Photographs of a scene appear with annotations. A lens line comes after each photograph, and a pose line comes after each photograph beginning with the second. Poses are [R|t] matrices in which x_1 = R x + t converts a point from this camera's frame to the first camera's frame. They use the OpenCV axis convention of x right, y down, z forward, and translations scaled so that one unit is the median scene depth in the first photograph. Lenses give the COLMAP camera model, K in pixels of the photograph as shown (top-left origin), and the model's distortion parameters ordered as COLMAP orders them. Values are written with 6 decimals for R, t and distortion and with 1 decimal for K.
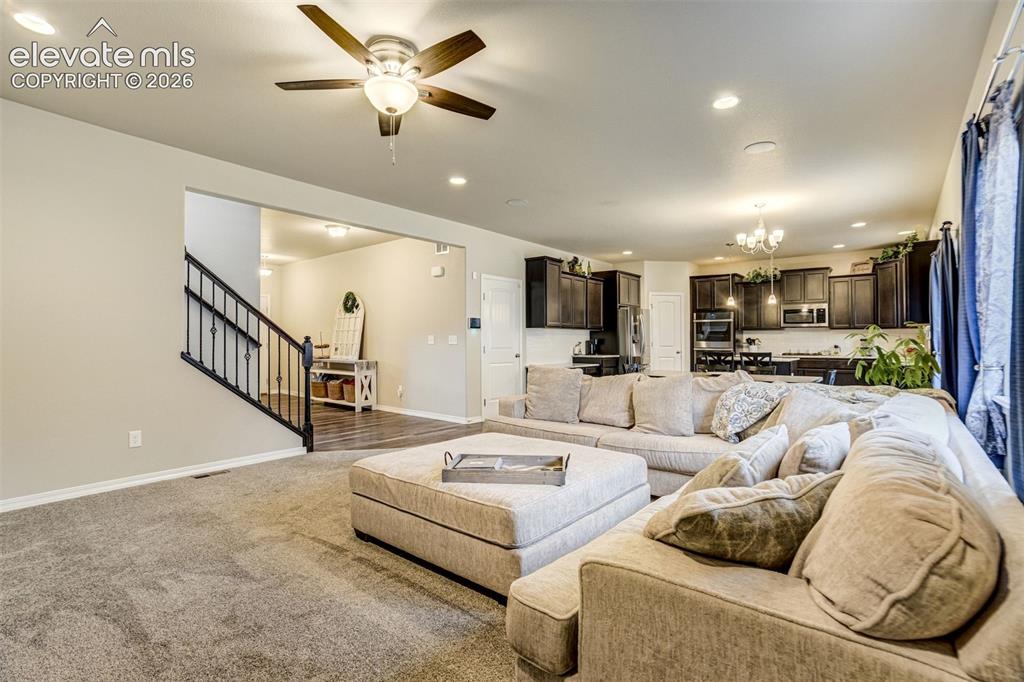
lens RADIAL K [[473.1, 0, 505.6], [0, 473.1, 341.2], [0, 0, 1]] dist [0.002416, 0.000594]
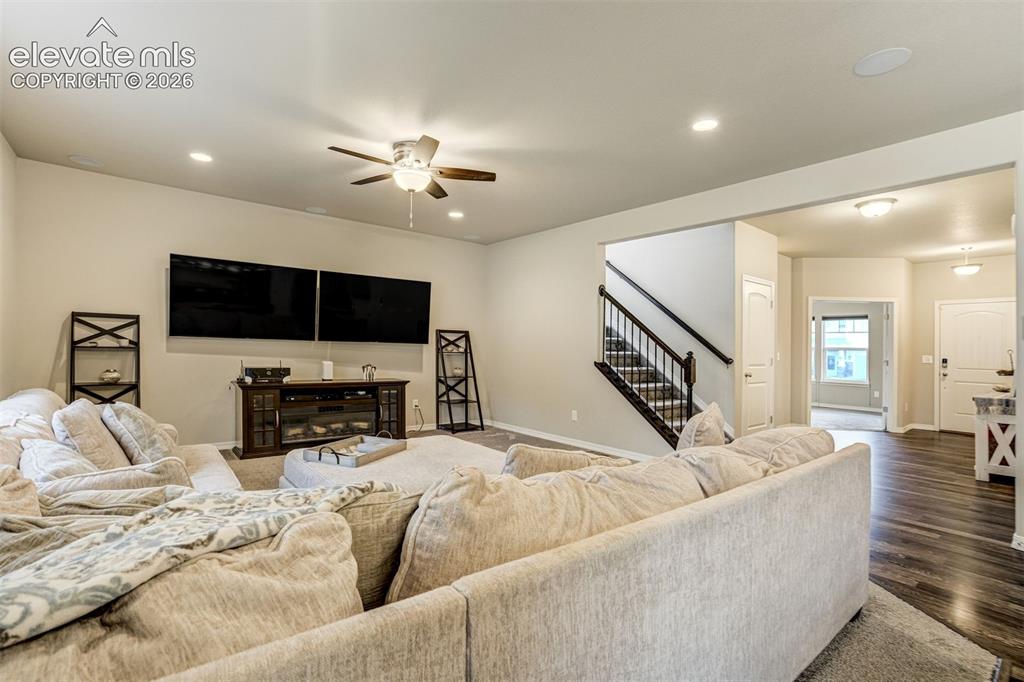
lens RADIAL K [[473.1, 0, 506.7], [0, 473.1, 339.2], [0, 0, 1]] dist [0.002416, 0.000594]
pose [[-0.199575, -0.015300, -0.979763, 0.390757], [-0.022227, 0.999692, -0.011084, -0.010936], [0.979630, 0.019565, -0.199854, 0.523822]]
